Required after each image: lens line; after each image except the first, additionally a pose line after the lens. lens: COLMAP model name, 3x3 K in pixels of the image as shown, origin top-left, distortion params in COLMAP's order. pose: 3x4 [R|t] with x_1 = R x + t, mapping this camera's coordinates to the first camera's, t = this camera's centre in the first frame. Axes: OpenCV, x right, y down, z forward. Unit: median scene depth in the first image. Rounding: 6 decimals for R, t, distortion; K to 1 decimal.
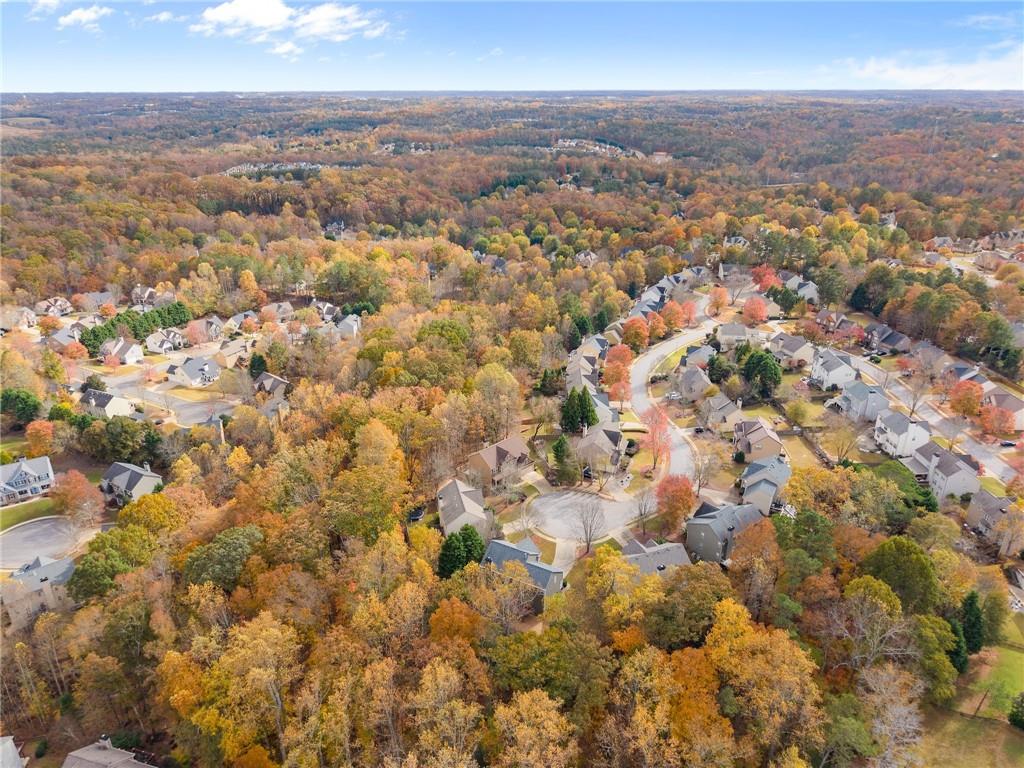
lens RADIAL K [[675.1, 0, 512.0], [0, 675.1, 384.0], [0, 0, 1]] dist [-0.006130, -0.009769]
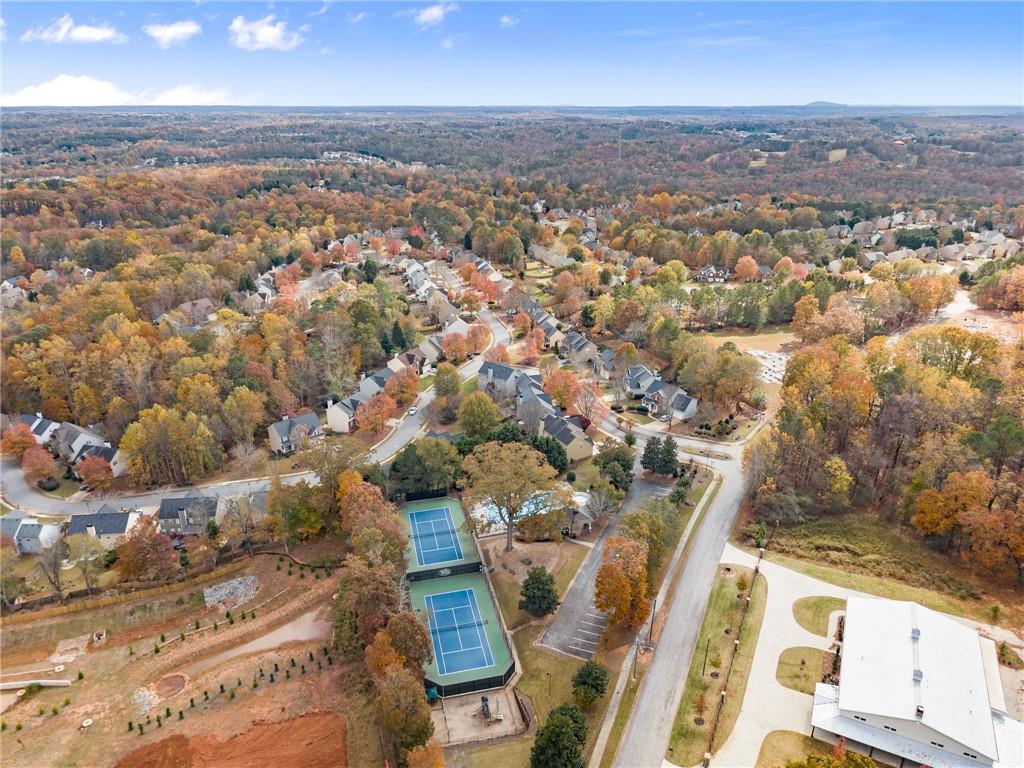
lens RADIAL K [[675.1, 0, 512.0], [0, 675.1, 384.0], [0, 0, 1]] dist [-0.006130, -0.009769]
pose [[0.957809, -0.102127, 0.268647, 0.035842], [0.107607, 0.994177, -0.005713, 0.051137], [-0.266499, 0.034381, 0.963222, -0.118636]]
